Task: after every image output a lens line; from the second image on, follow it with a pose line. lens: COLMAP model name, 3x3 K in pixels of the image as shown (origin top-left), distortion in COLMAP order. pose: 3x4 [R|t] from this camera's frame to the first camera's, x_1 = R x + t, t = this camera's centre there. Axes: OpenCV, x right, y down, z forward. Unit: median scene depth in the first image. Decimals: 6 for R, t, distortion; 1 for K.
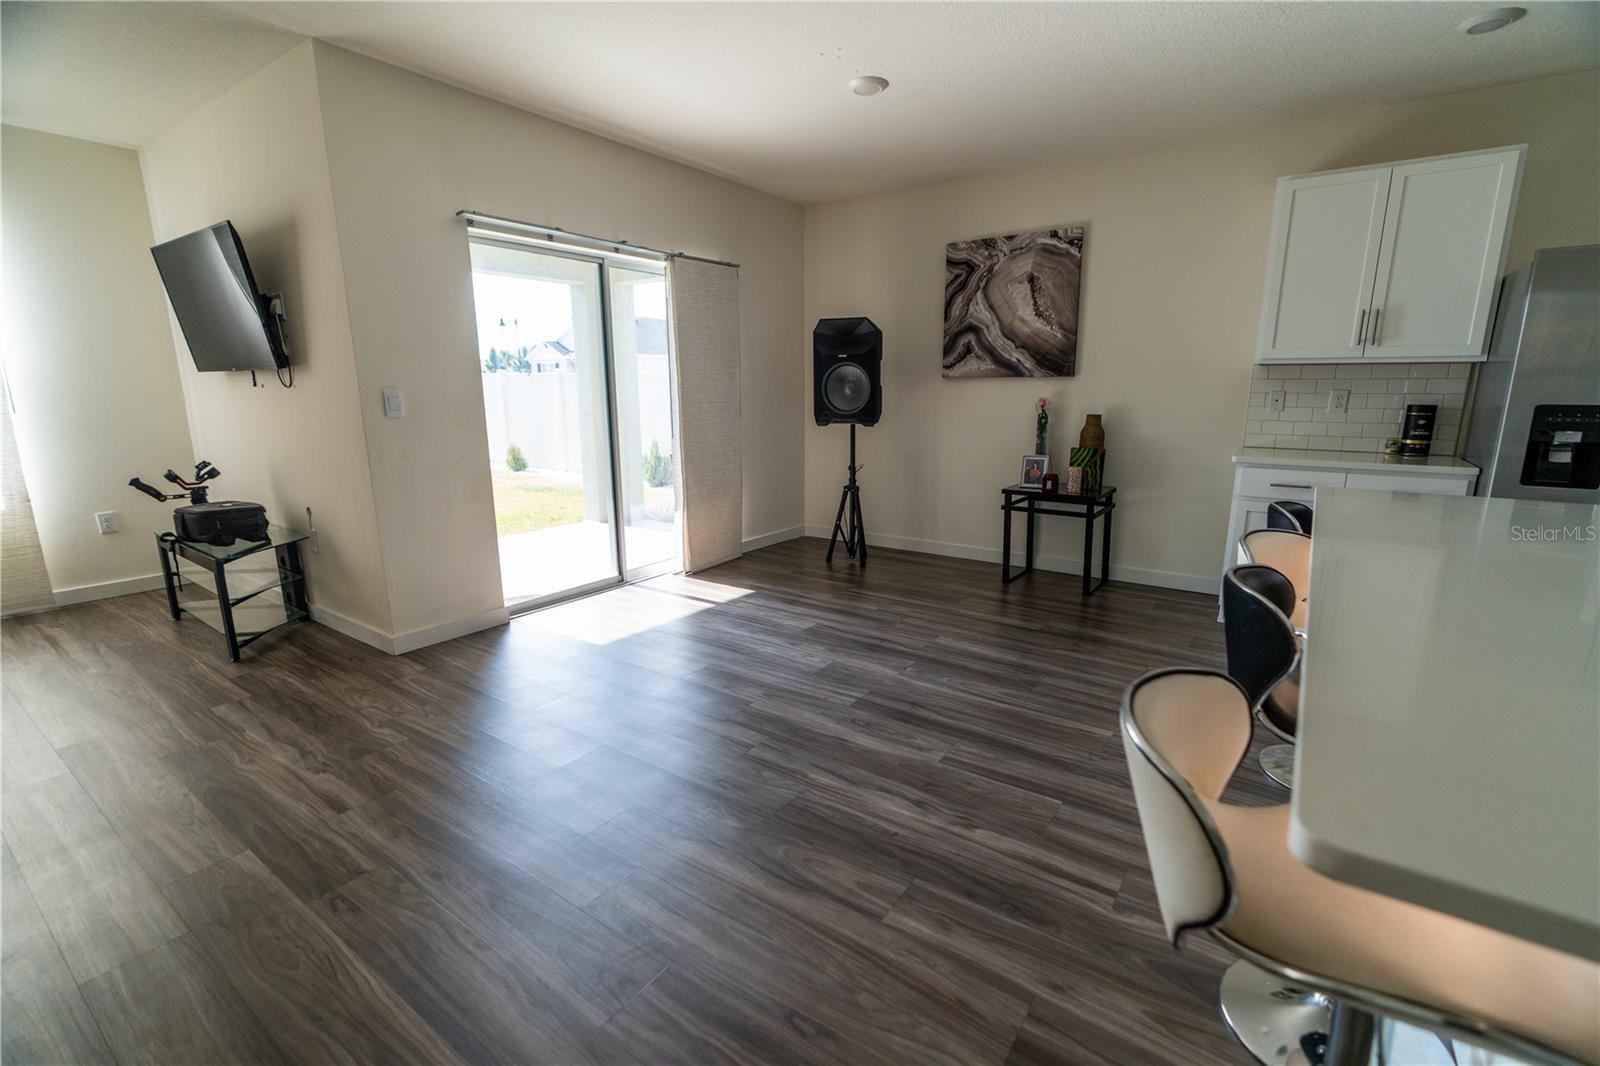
lens RADIAL K [[719.2, 0, 810.1], [0, 719.2, 540.6], [0, 0, 1]] dist [-0.014011, 0.007403]
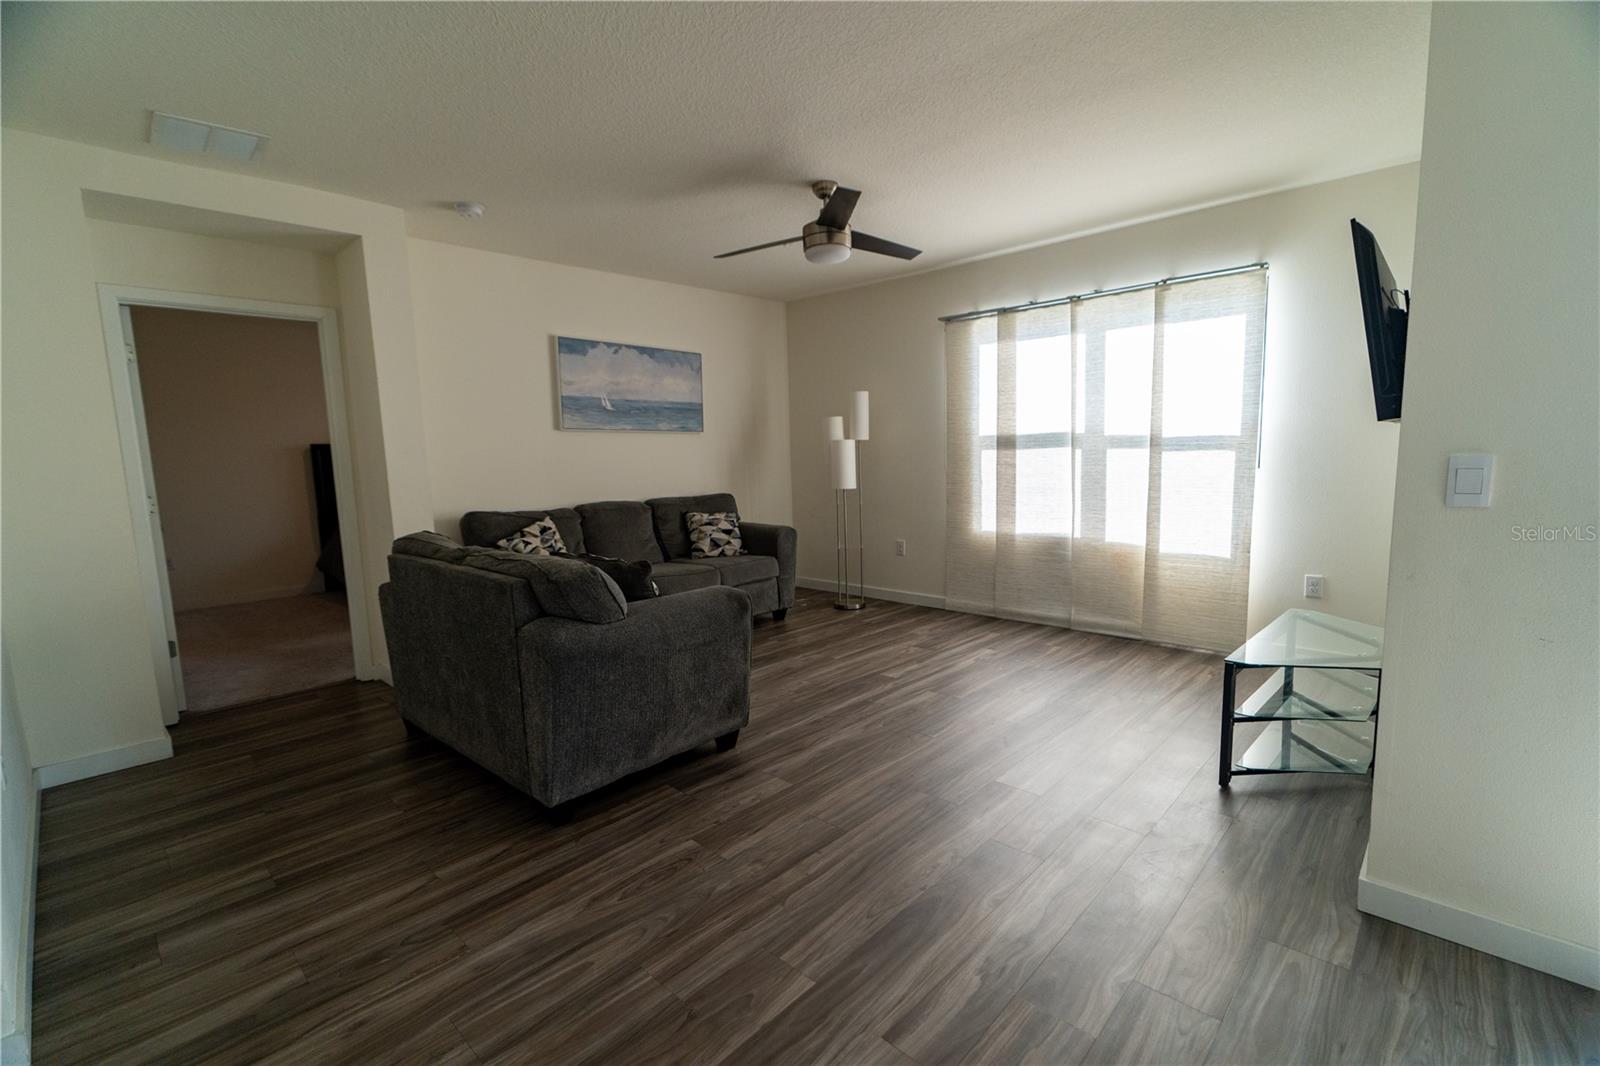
lens RADIAL K [[719.2, 0, 810.1], [0, 719.2, 540.6], [0, 0, 1]] dist [-0.014011, 0.007403]
pose [[-0.152261, 0.133011, -0.979349, 0.014756], [-0.182336, 0.970113, 0.160105, -0.085881], [0.971375, 0.202949, -0.123458, 0.356137]]
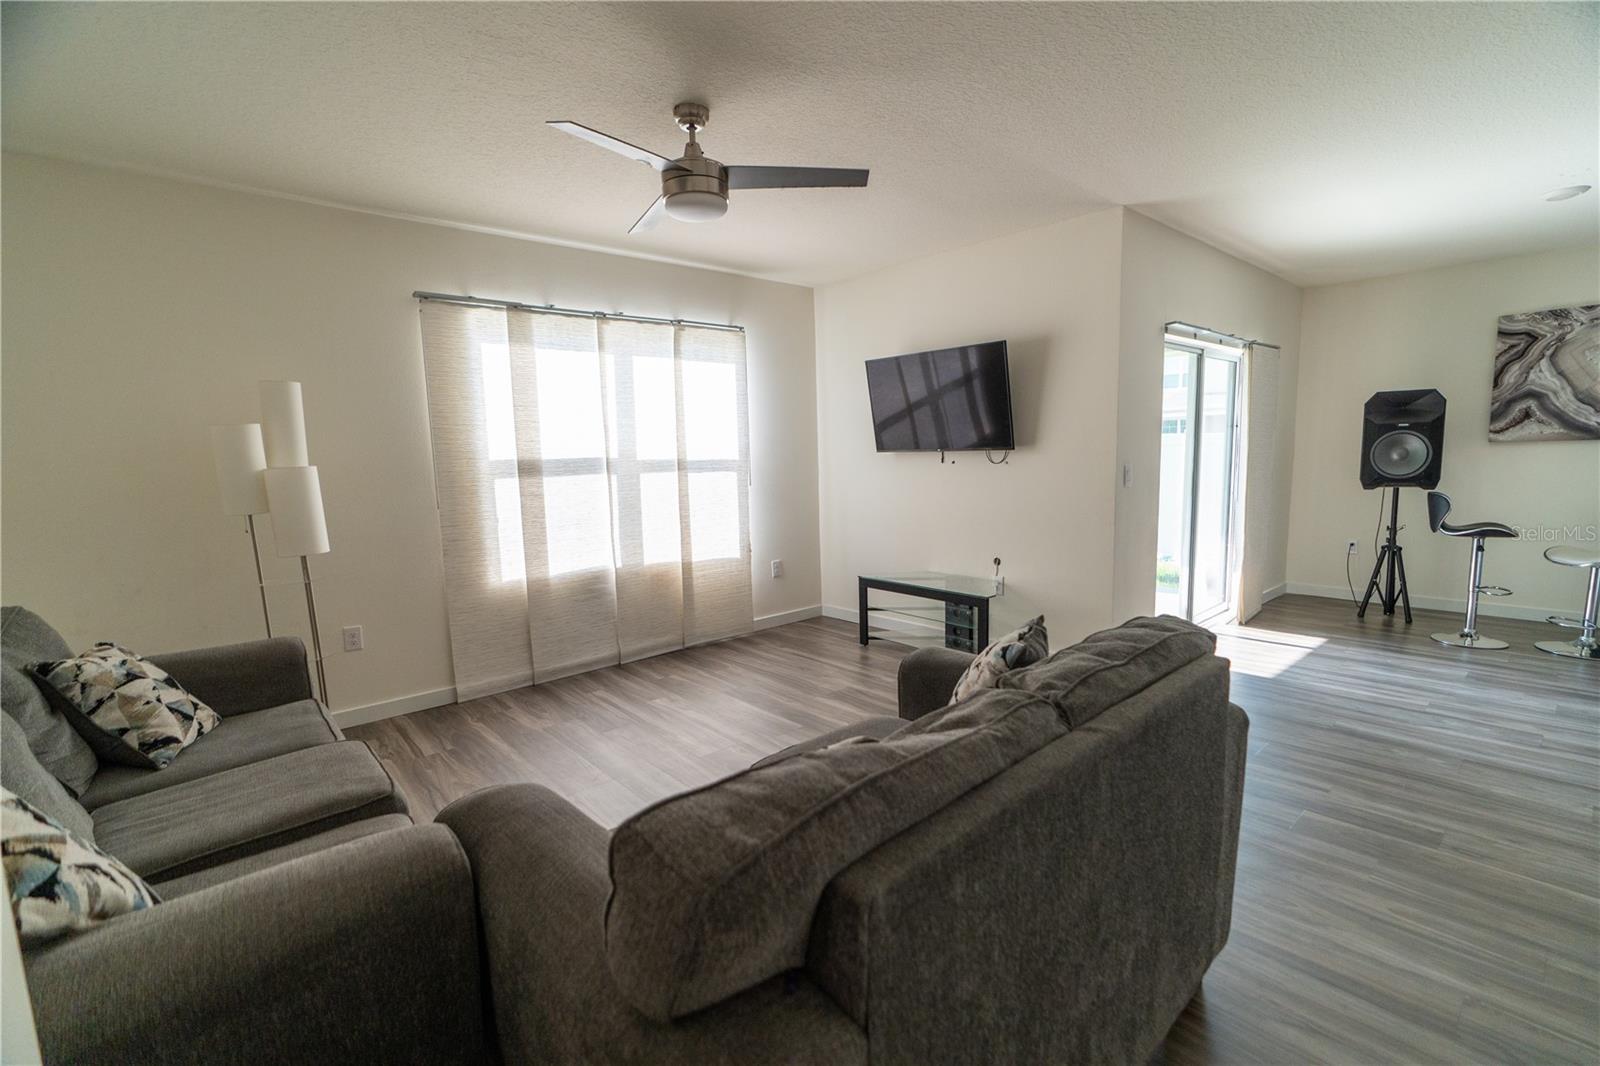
lens RADIAL K [[719.2, 0, 810.1], [0, 719.2, 540.6], [0, 0, 1]] dist [-0.014011, 0.007403]
pose [[0.972846, 0.007302, -0.231339, -0.477328], [-0.026361, 0.996494, -0.079402, 0.020435], [0.229948, 0.083344, 0.969628, -0.192299]]
